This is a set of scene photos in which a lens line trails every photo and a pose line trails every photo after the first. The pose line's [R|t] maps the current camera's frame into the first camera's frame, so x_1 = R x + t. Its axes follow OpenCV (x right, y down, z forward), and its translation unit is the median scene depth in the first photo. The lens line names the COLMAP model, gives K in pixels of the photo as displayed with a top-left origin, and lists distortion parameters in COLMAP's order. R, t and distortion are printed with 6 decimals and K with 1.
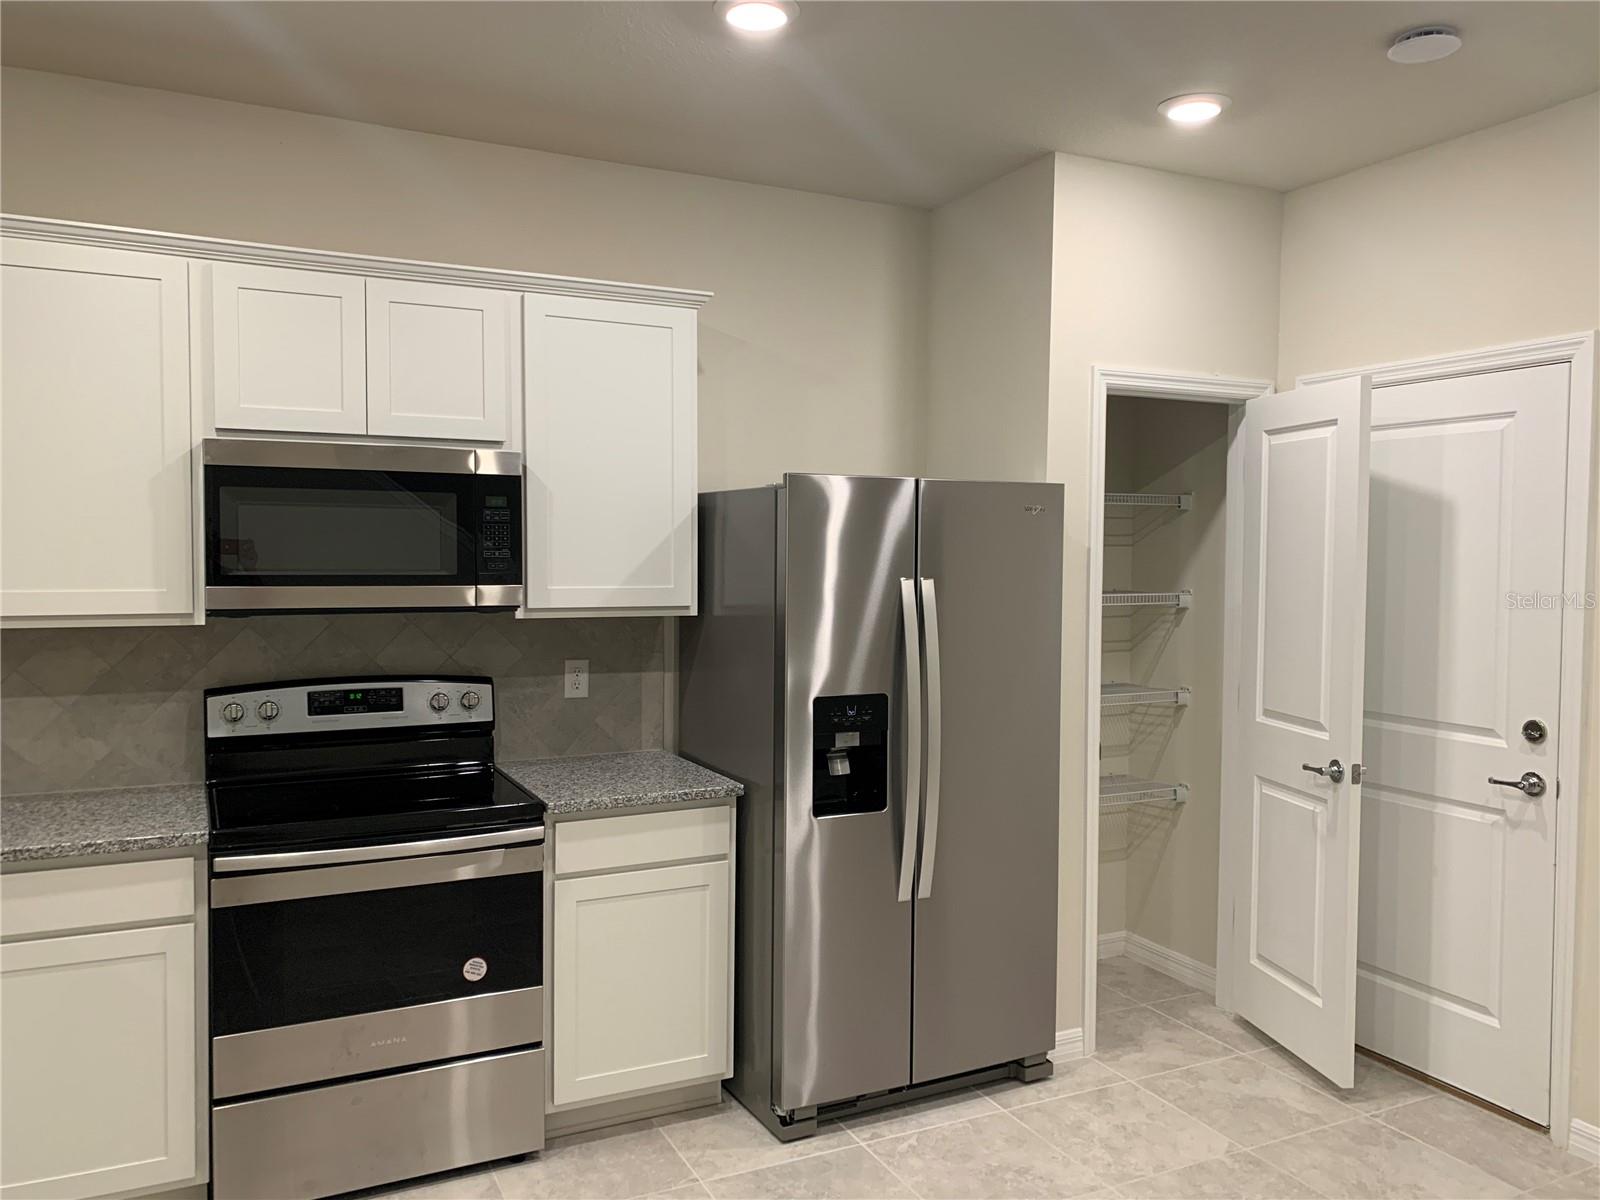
lens RADIAL K [[1217.2, 0, 802.1], [0, 1217.2, 610.1], [0, 0, 1]] dist [0.047546, -0.000468]
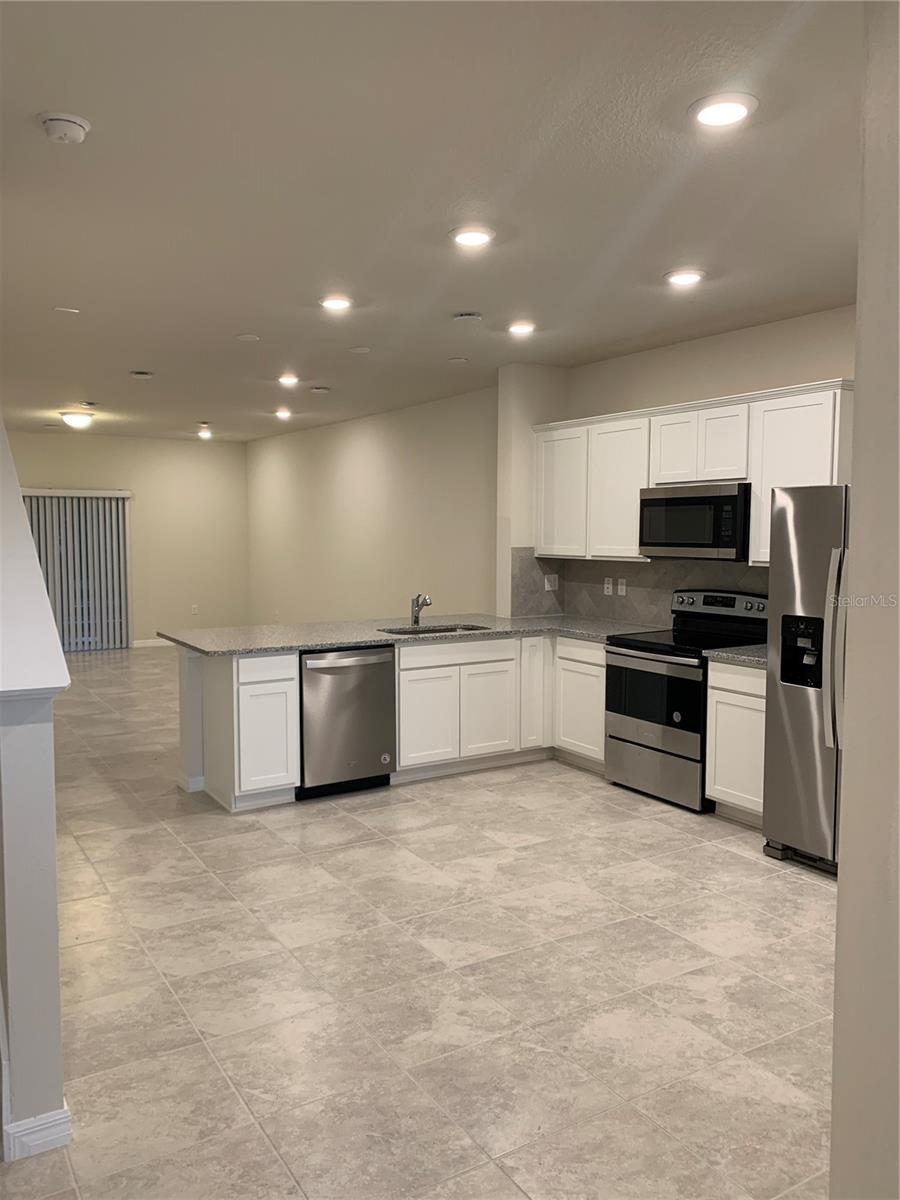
lens RADIAL K [[912.9, 0, 446.1], [0, 912.9, 605.5], [0, 0, 1]] dist [0.047546, -0.000468]
pose [[0.085794, 0.078658, -0.993203, 1.276634], [-0.033860, 0.996533, 0.075997, -0.027228], [0.995737, 0.027110, 0.088160, 0.389217]]
